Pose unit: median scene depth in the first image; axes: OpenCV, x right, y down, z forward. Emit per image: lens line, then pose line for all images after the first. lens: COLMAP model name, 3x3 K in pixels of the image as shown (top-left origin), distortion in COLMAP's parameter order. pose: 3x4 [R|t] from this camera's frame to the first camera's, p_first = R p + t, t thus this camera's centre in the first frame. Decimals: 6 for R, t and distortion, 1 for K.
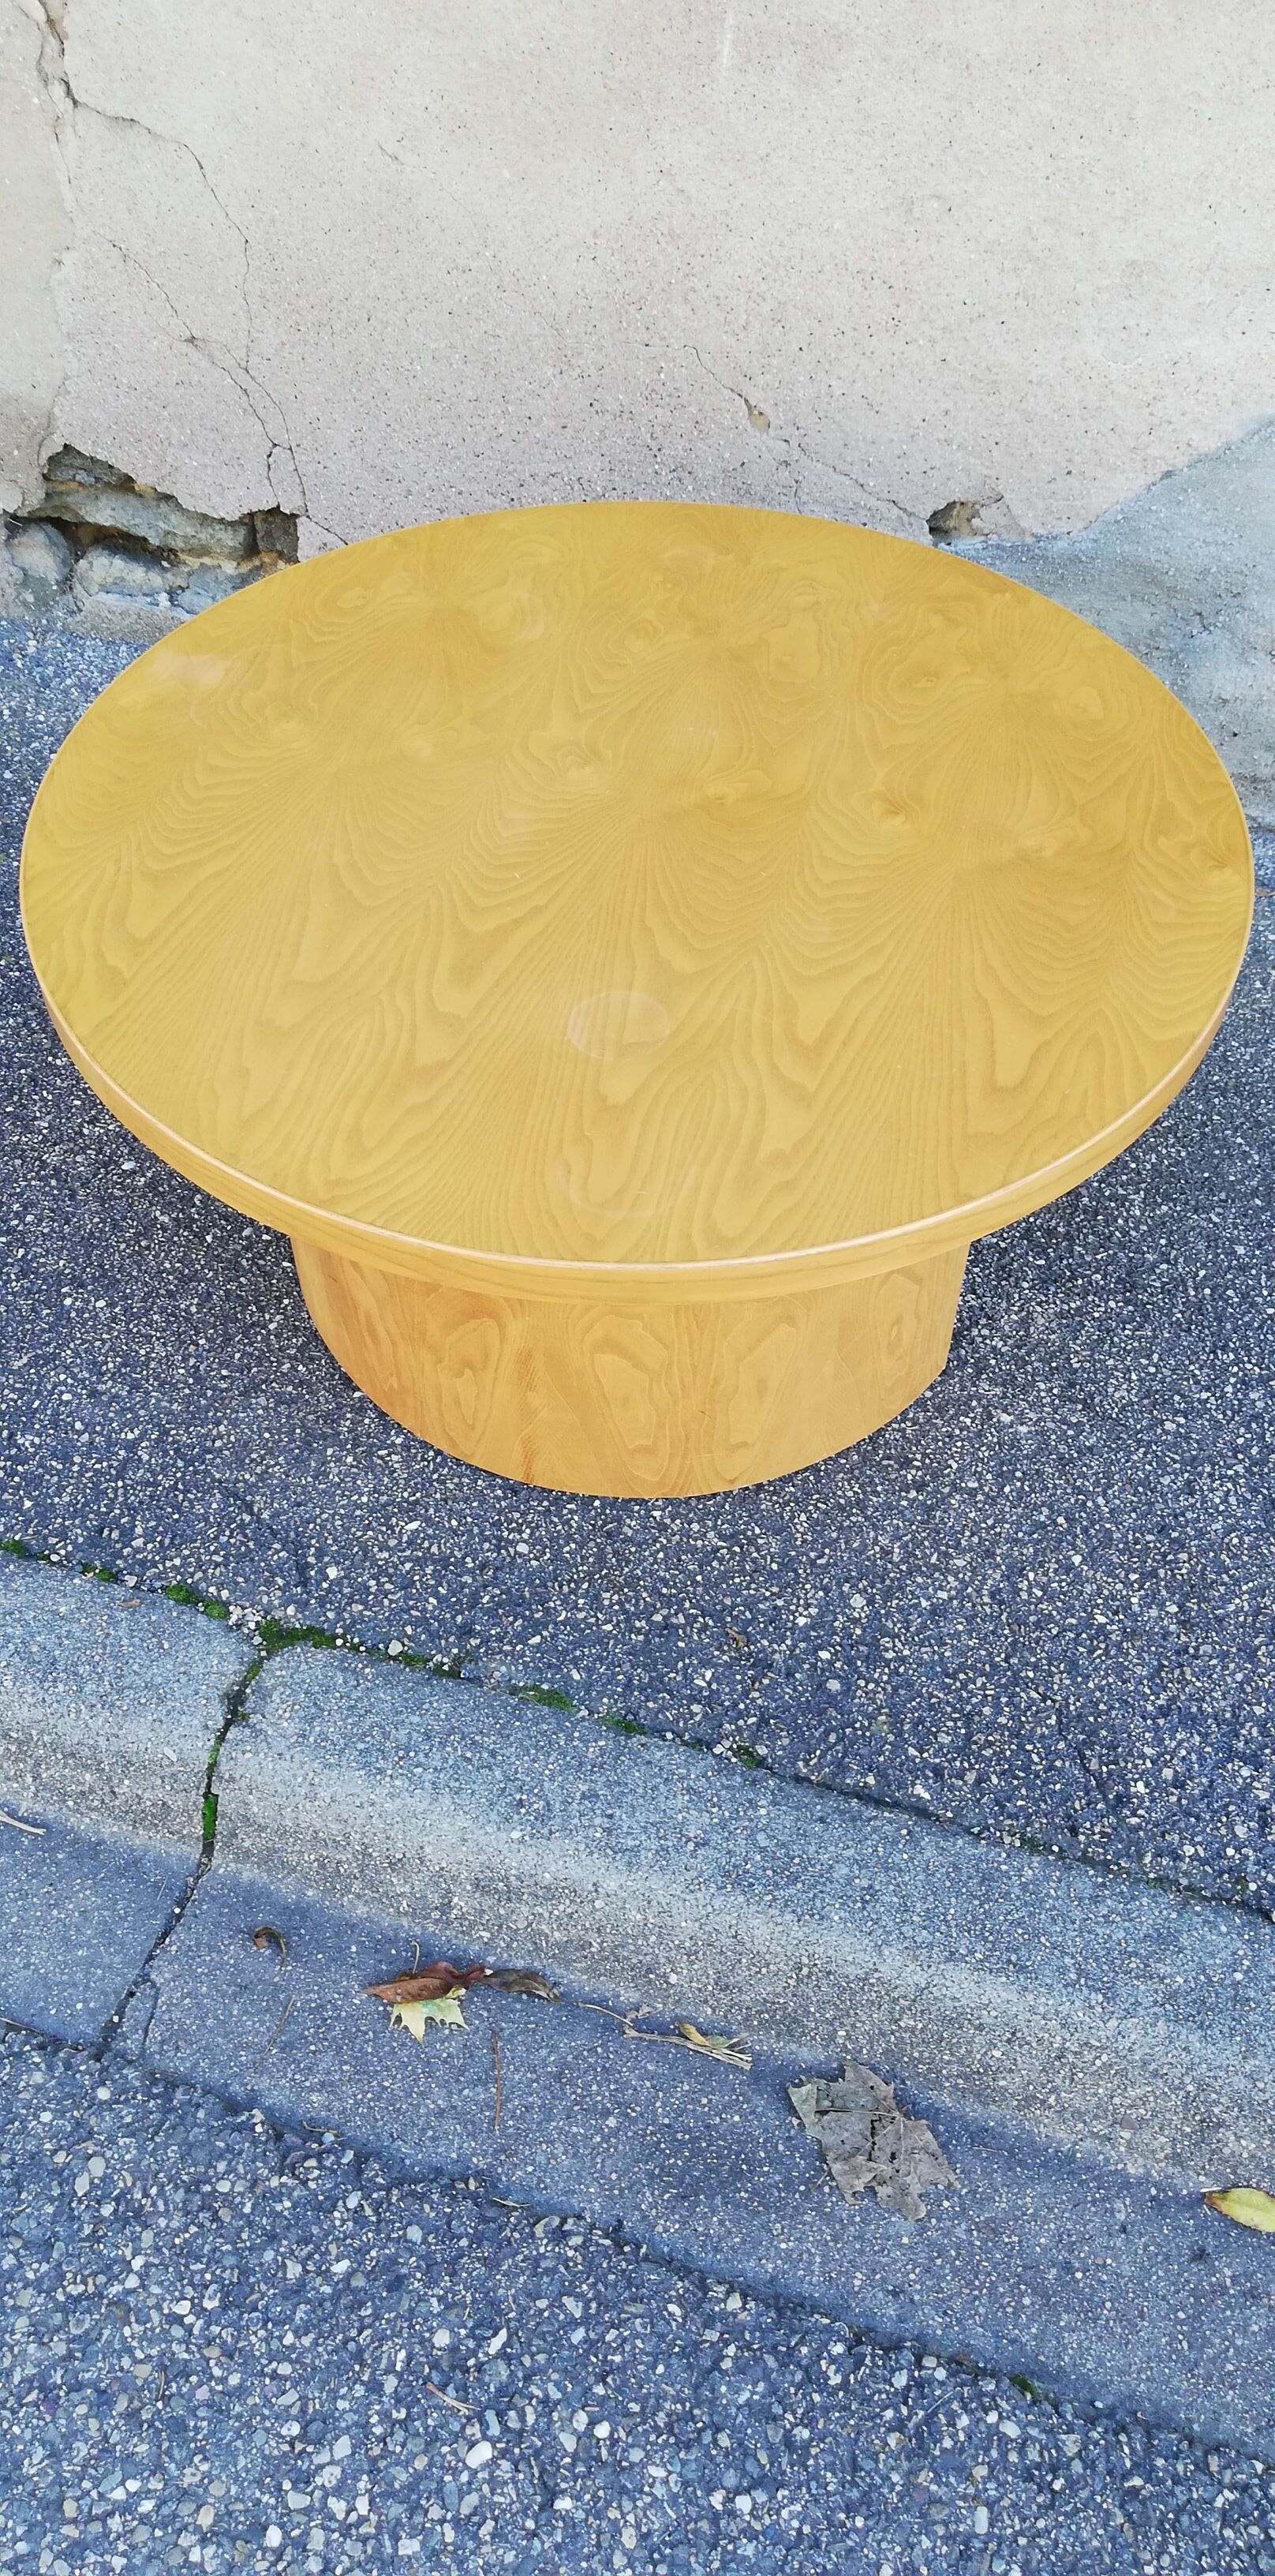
lens RADIAL K [[1962.2, 0, 640.6], [0, 1962.2, 1291.4], [0, 0, 1]] dist [0.052605, -0.080617]
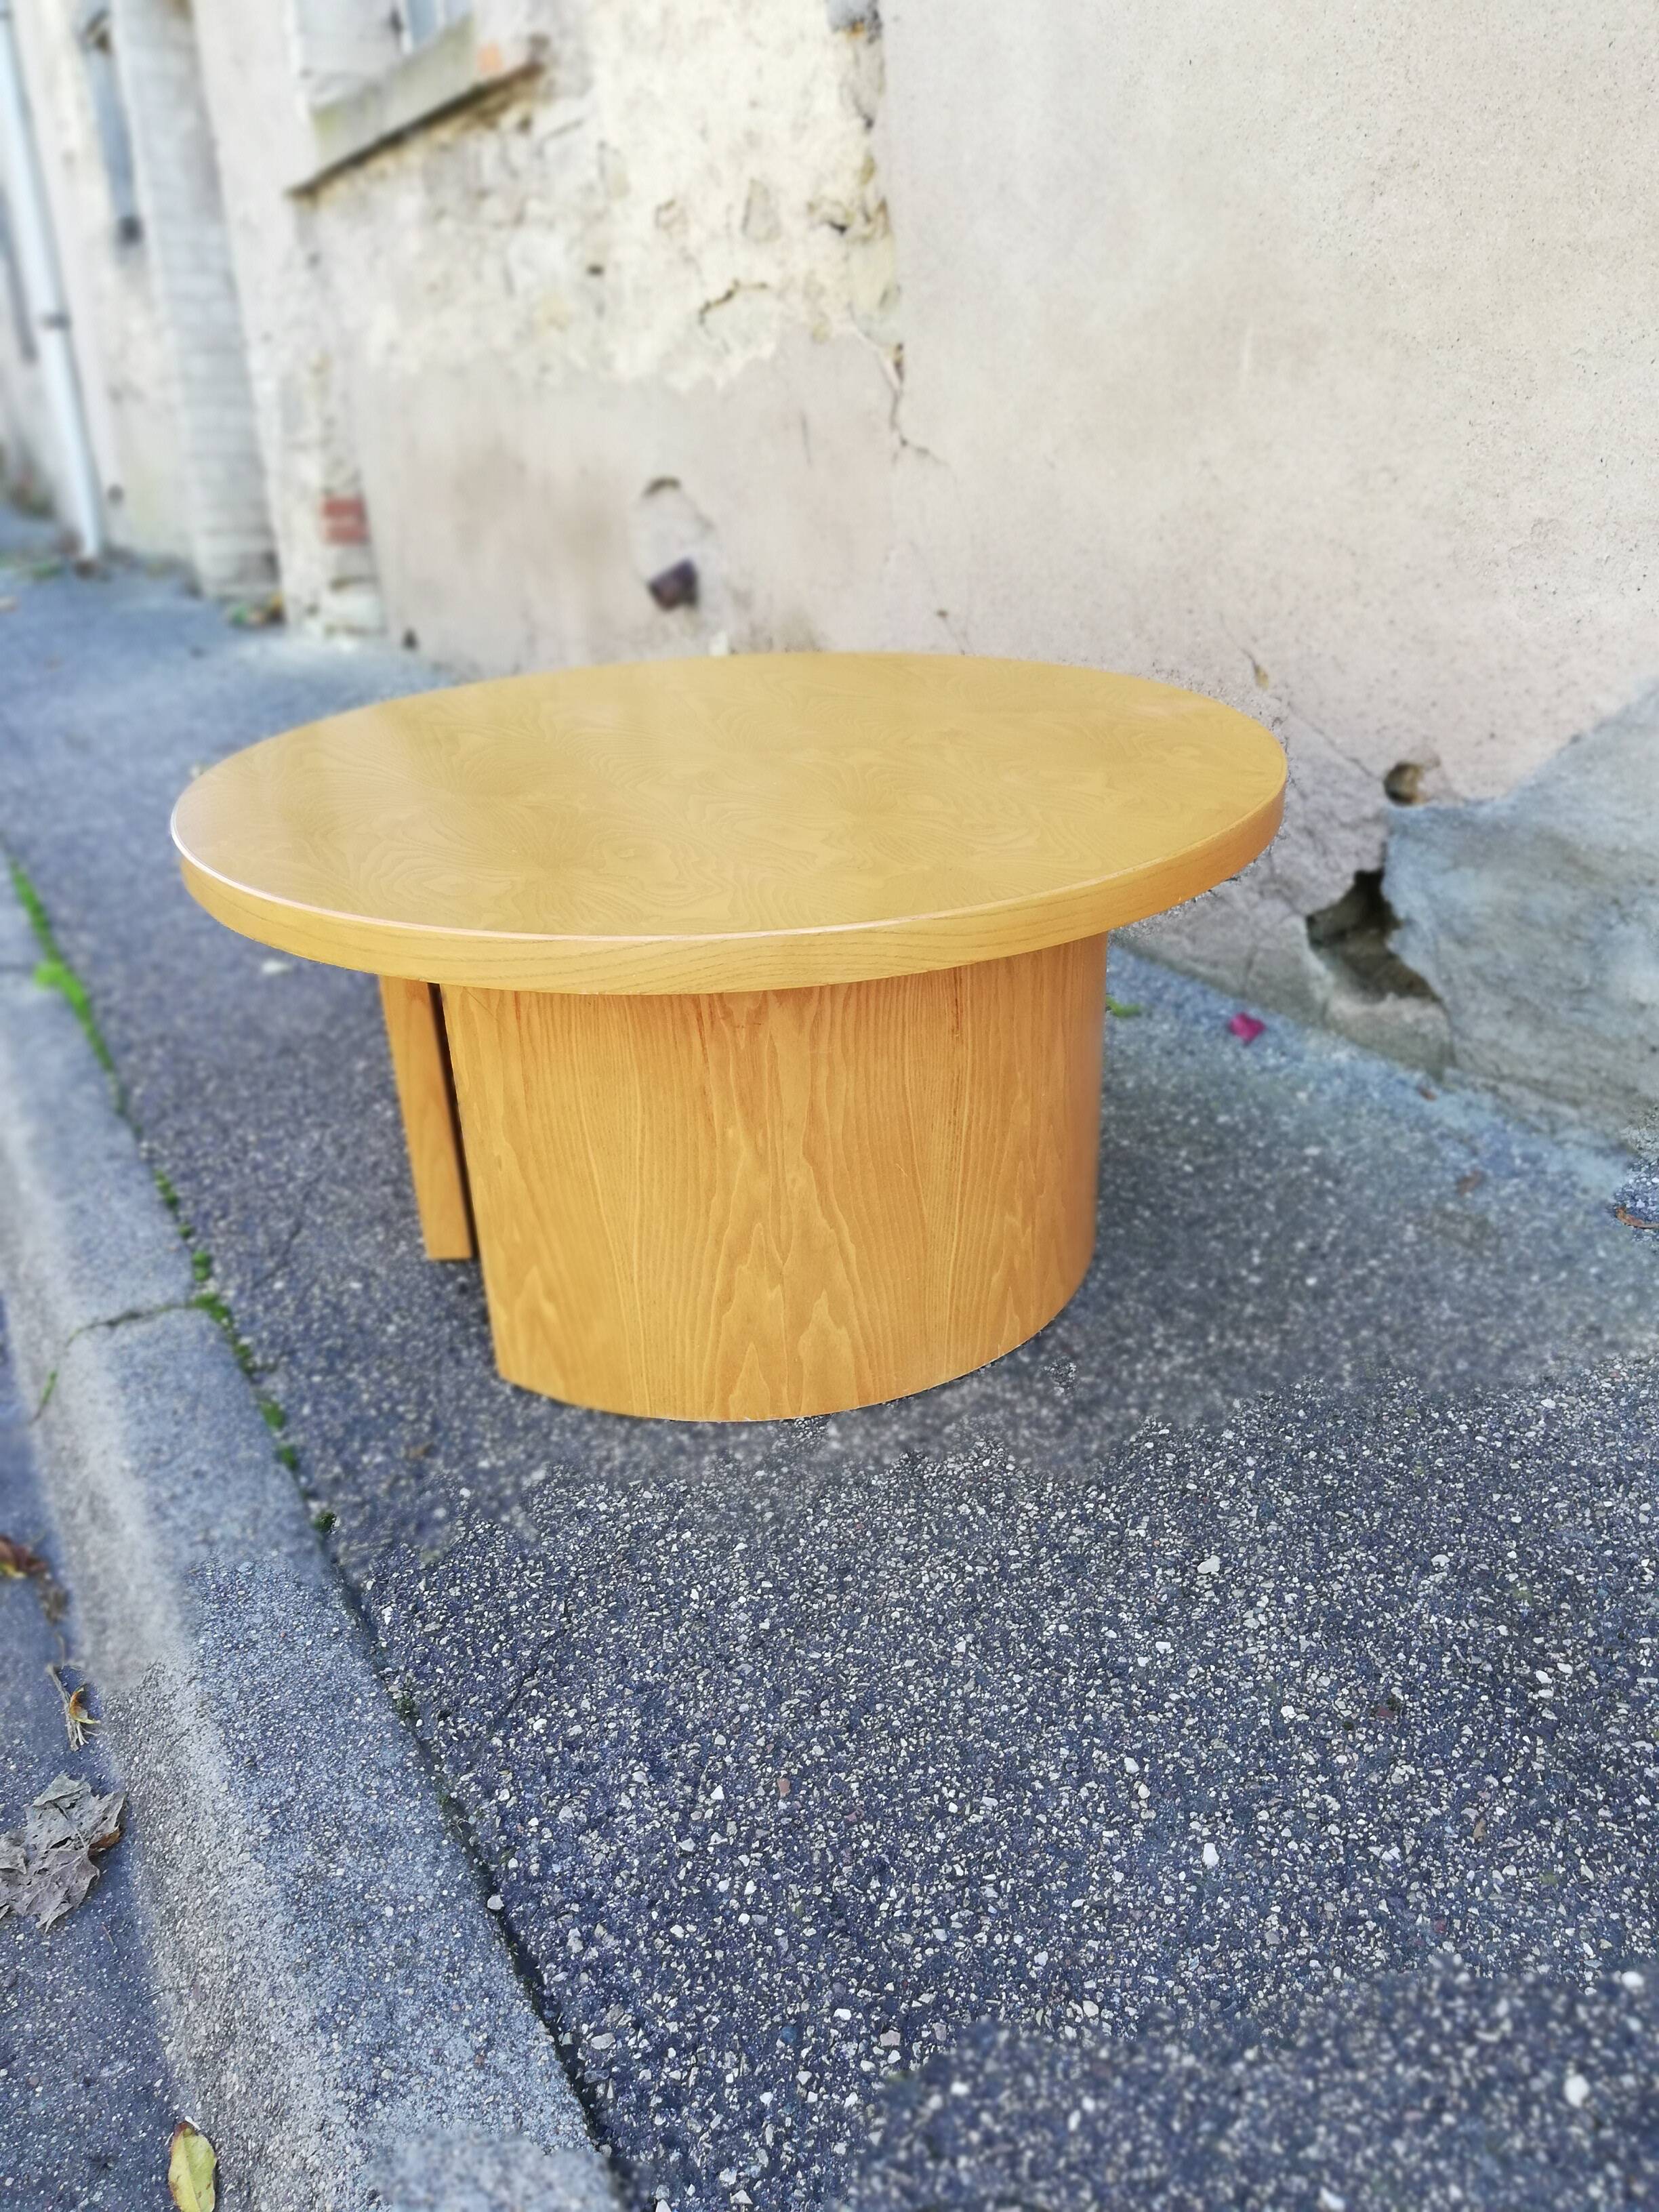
lens RADIAL K [[1669.2, 0, 831.5], [0, 1669.2, 1104.7], [0, 0, 1]] dist [0.035060, -0.053379]
pose [[0.739429, 0.259250, -0.621316, 0.677669], [-0.486385, 0.843806, -0.226763, 0.121113], [0.465482, 0.469874, 0.750030, 0.370076]]
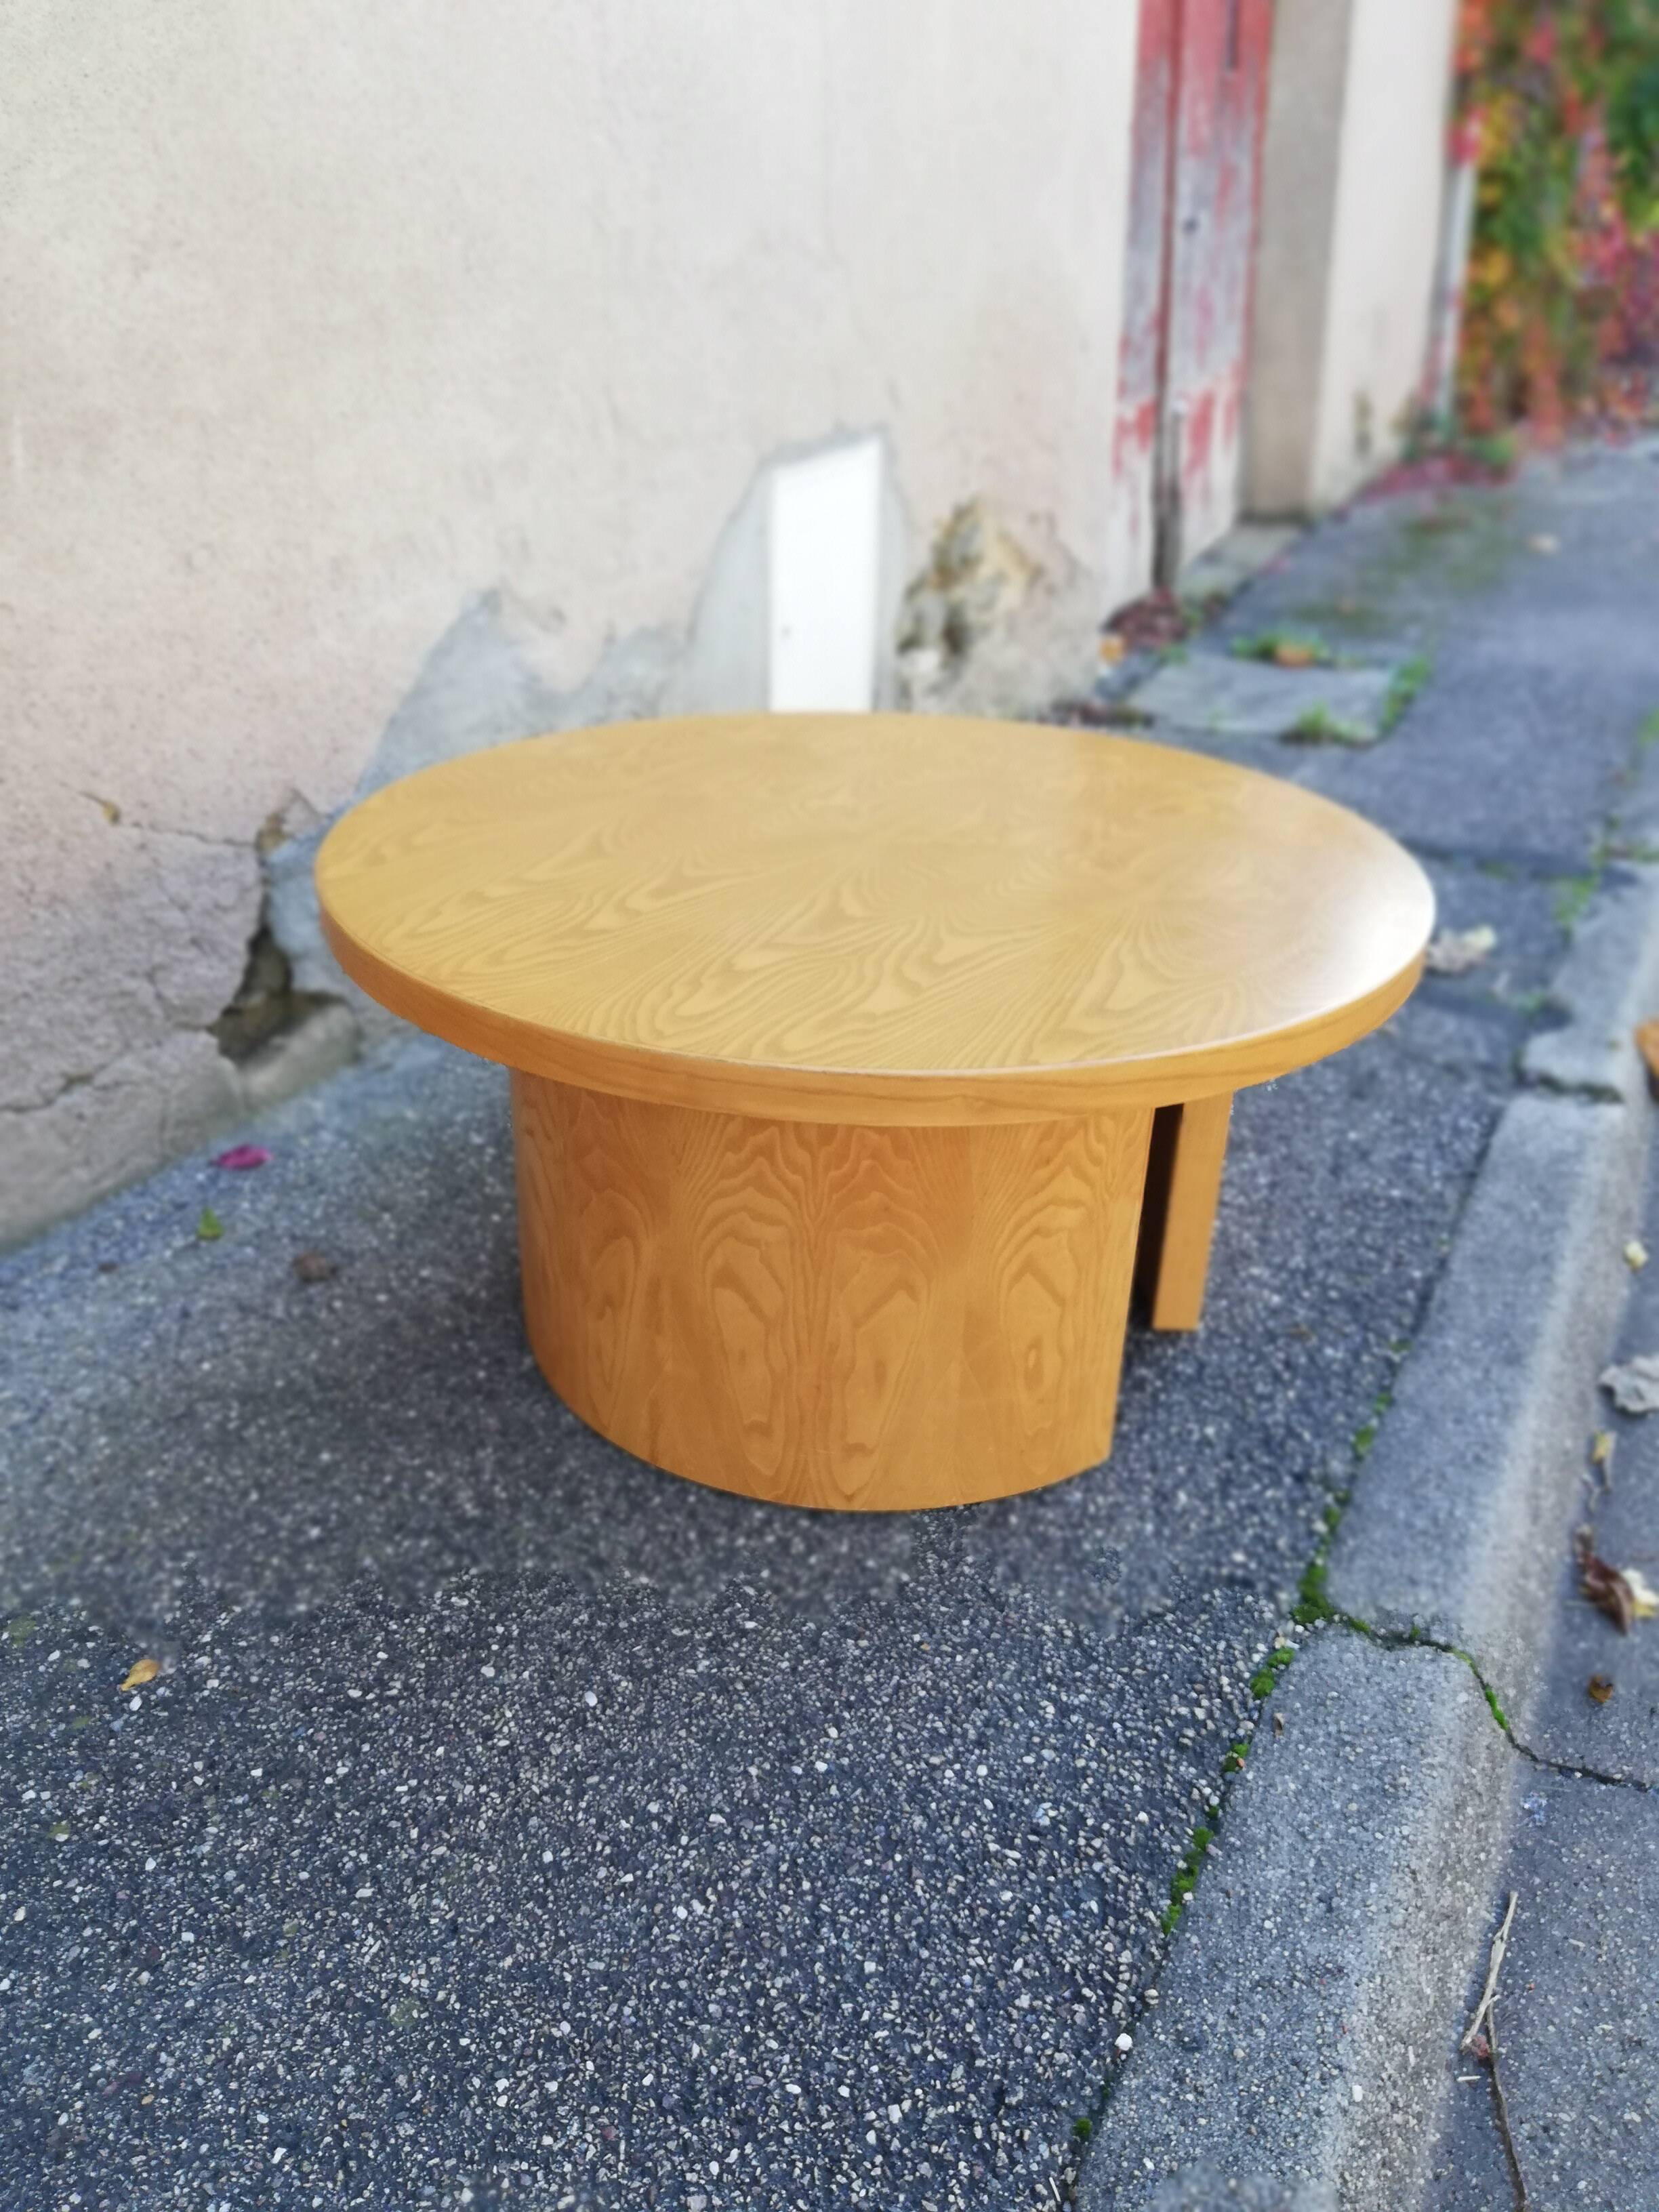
lens RADIAL K [[1691.2, 0, 834.6], [0, 1691.2, 1107.4], [0, 0, 1]] dist [0.032196, -0.061986]
pose [[0.172772, -0.442177, 0.880130, -0.846946], [0.734984, 0.652740, 0.183657, -0.309412], [-0.655705, 0.615151, 0.437768, 0.637736]]
